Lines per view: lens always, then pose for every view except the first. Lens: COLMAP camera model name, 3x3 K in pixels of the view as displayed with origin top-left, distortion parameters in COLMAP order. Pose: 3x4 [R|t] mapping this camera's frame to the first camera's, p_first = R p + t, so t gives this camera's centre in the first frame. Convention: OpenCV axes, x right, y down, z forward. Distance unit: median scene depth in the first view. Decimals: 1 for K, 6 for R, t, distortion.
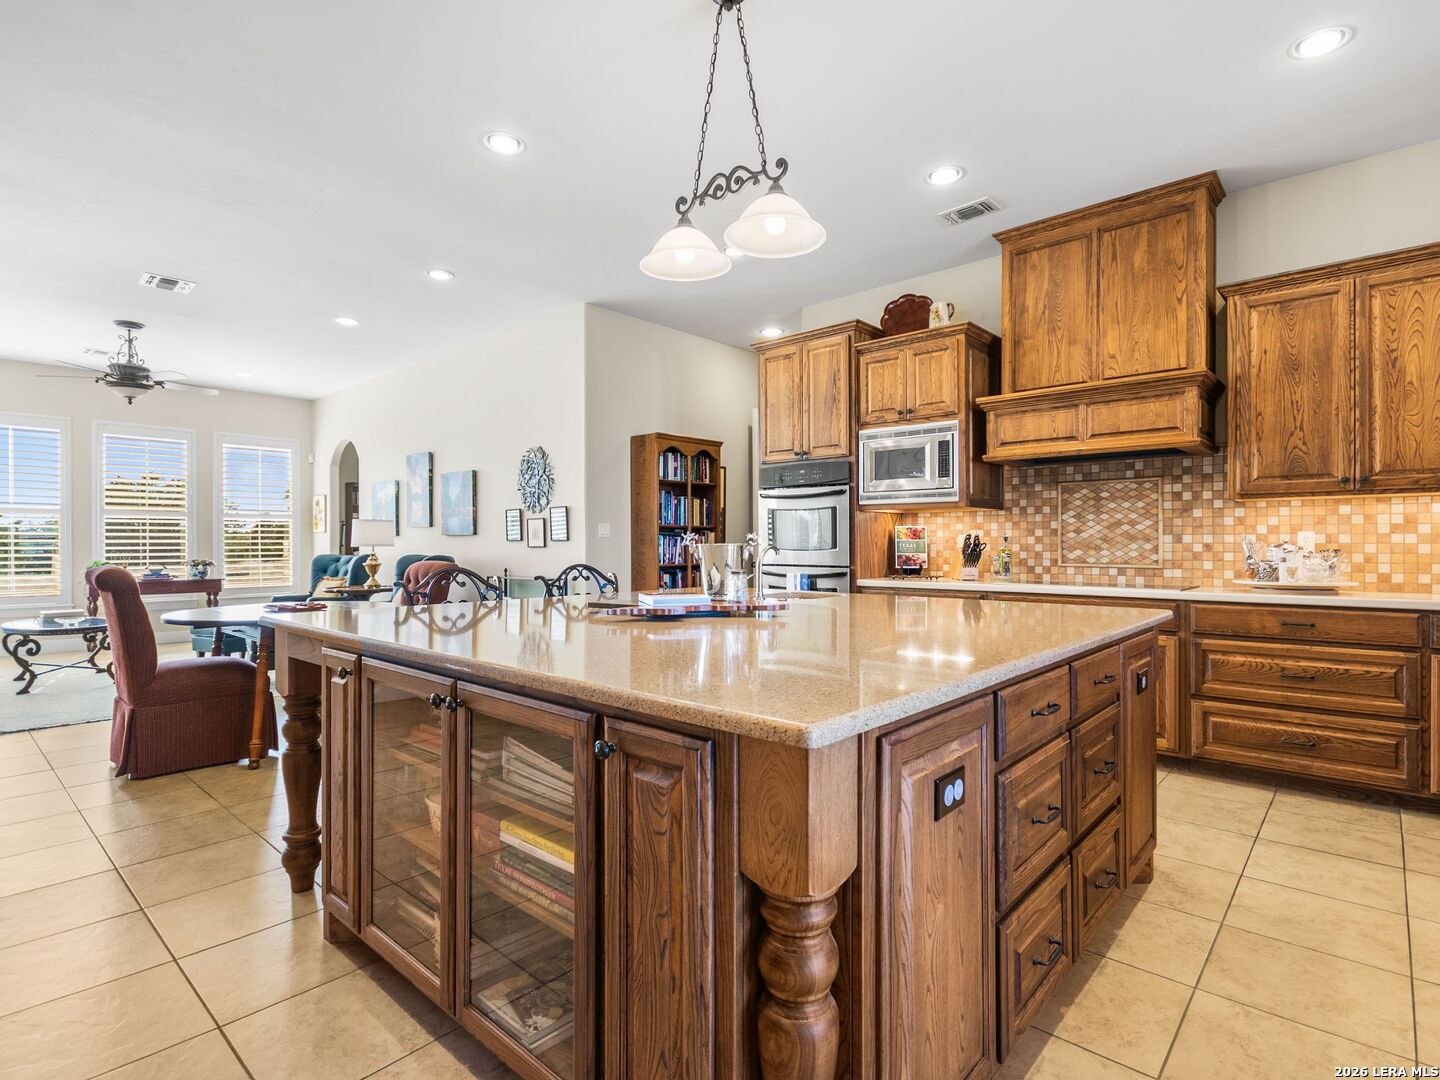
lens RADIAL K [[726.4, 0, 739.5], [0, 726.4, 541.9], [0, 0, 1]] dist [0.001181, -0.000210]
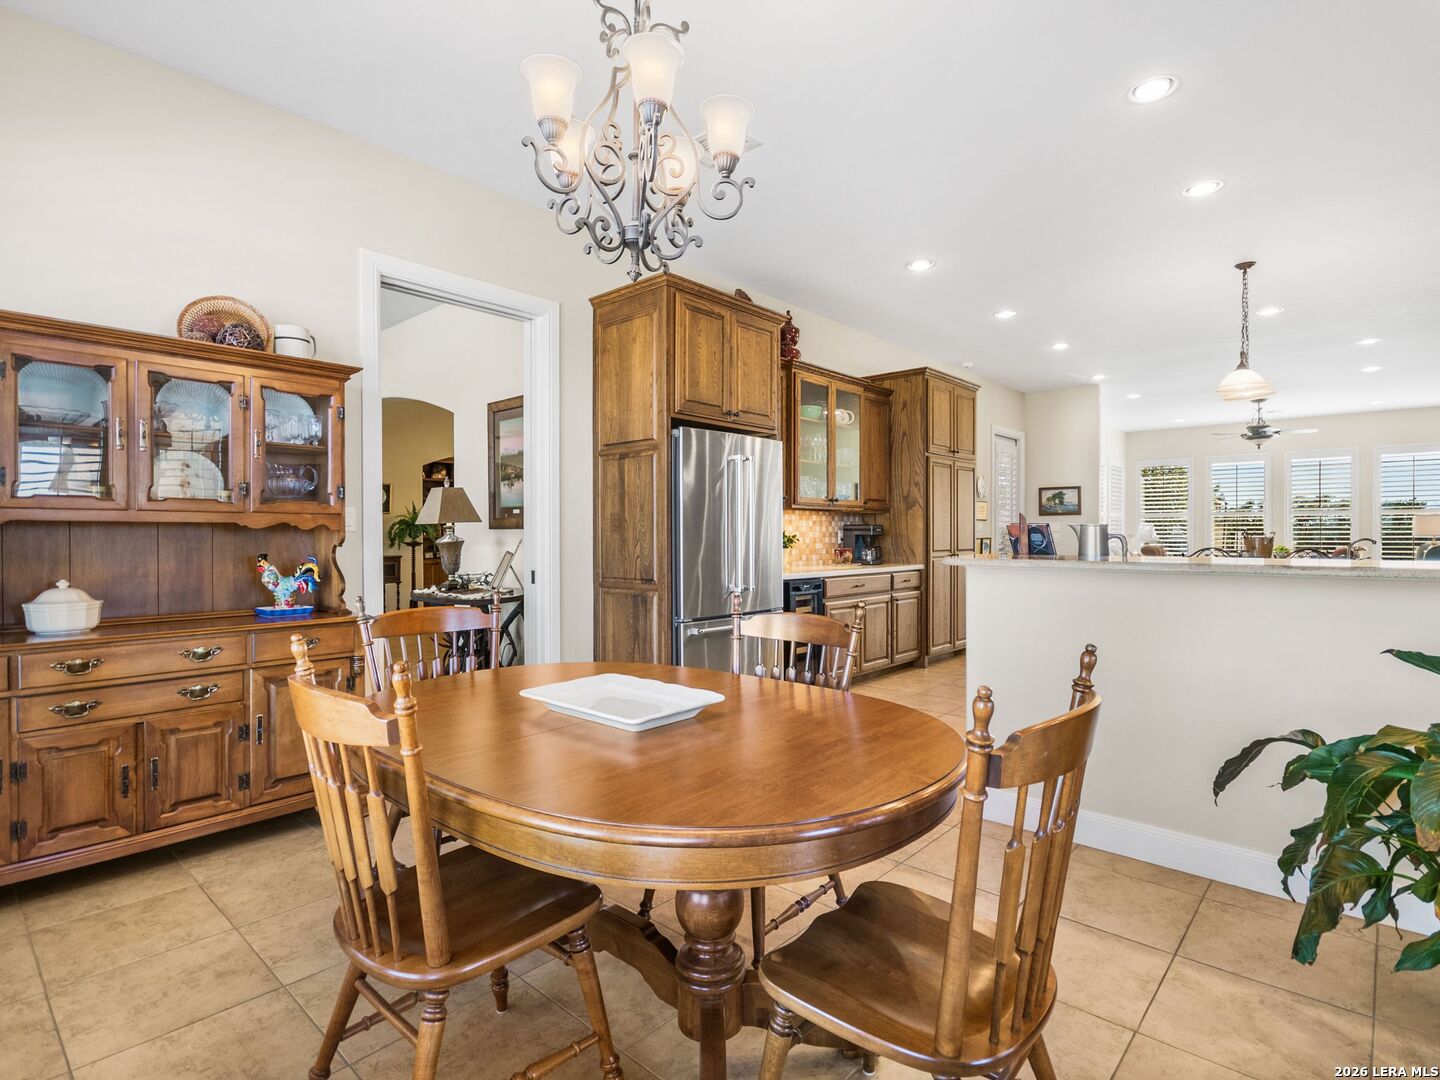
lens RADIAL K [[736.7, 0, 723.8], [0, 736.7, 530.2], [0, 0, 1]] dist [-0.000435, -0.000197]
pose [[-0.014950, -0.003849, -0.999881, 1.088650], [0.002602, 0.999989, -0.003889, -0.003849], [0.999885, -0.002660, -0.014940, -0.230227]]
